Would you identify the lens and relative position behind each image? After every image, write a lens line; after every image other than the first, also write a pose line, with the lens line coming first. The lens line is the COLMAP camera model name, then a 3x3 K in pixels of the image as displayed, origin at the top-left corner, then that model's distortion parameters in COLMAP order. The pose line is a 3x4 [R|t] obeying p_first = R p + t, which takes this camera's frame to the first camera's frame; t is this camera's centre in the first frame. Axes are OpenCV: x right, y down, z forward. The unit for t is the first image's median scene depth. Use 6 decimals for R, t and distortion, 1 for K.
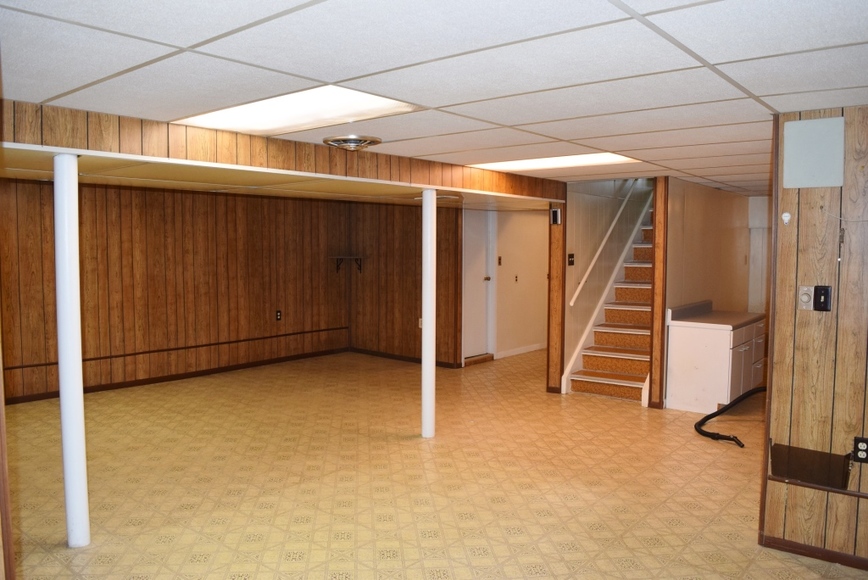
lens RADIAL K [[683.5, 0, 431.7], [0, 683.5, 291.7], [0, 0, 1]] dist [-0.094016, 0.021159]
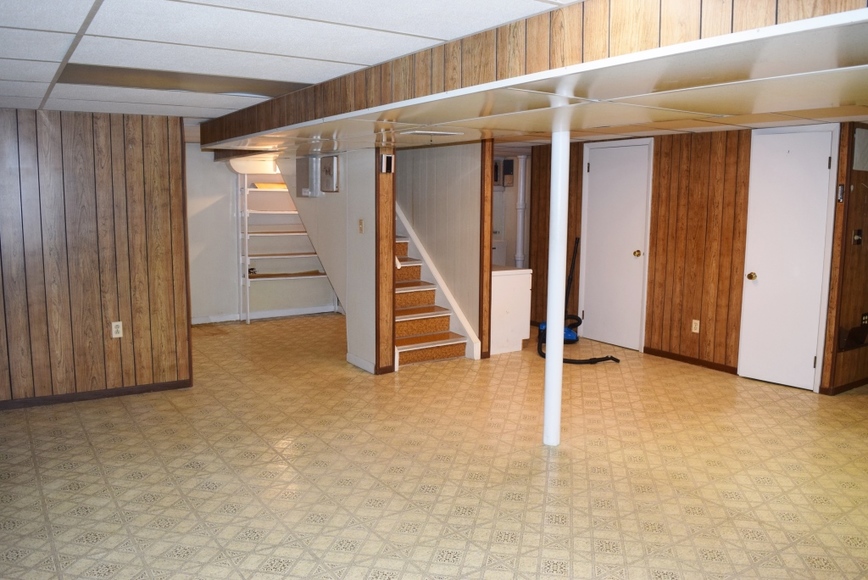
lens RADIAL K [[683.5, 0, 436.8], [0, 683.5, 292.2], [0, 0, 1]] dist [-0.094016, 0.021159]
pose [[0.282293, -0.129429, 0.950557, -0.846089], [0.054134, 0.991427, 0.118917, -0.069386], [-0.957800, 0.017888, 0.286880, 0.983586]]
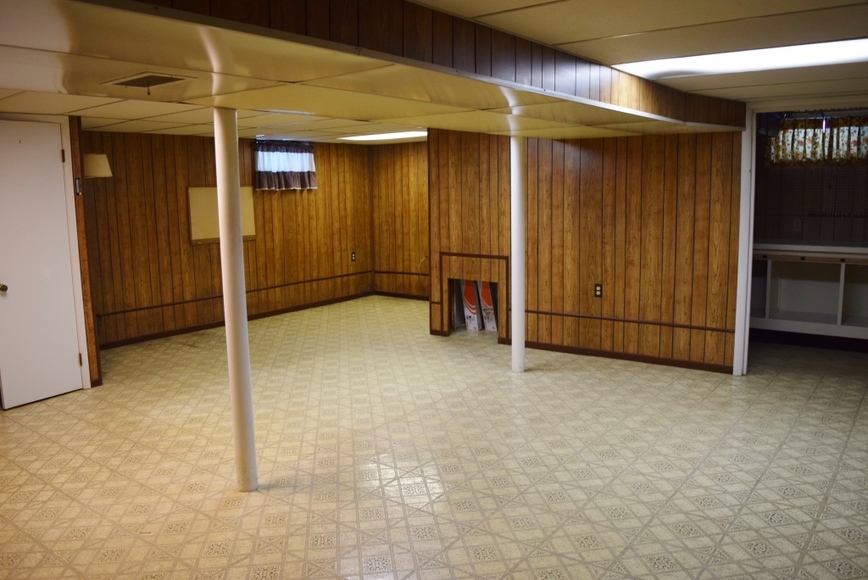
lens RADIAL K [[683.5, 0, 440.9], [0, 683.5, 292.1], [0, 0, 1]] dist [-0.094016, 0.021159]
pose [[-0.999014, 0.019251, -0.039996, -0.184789], [0.010354, 0.977265, 0.211766, -0.119177], [0.043164, 0.211144, -0.976502, 1.757024]]
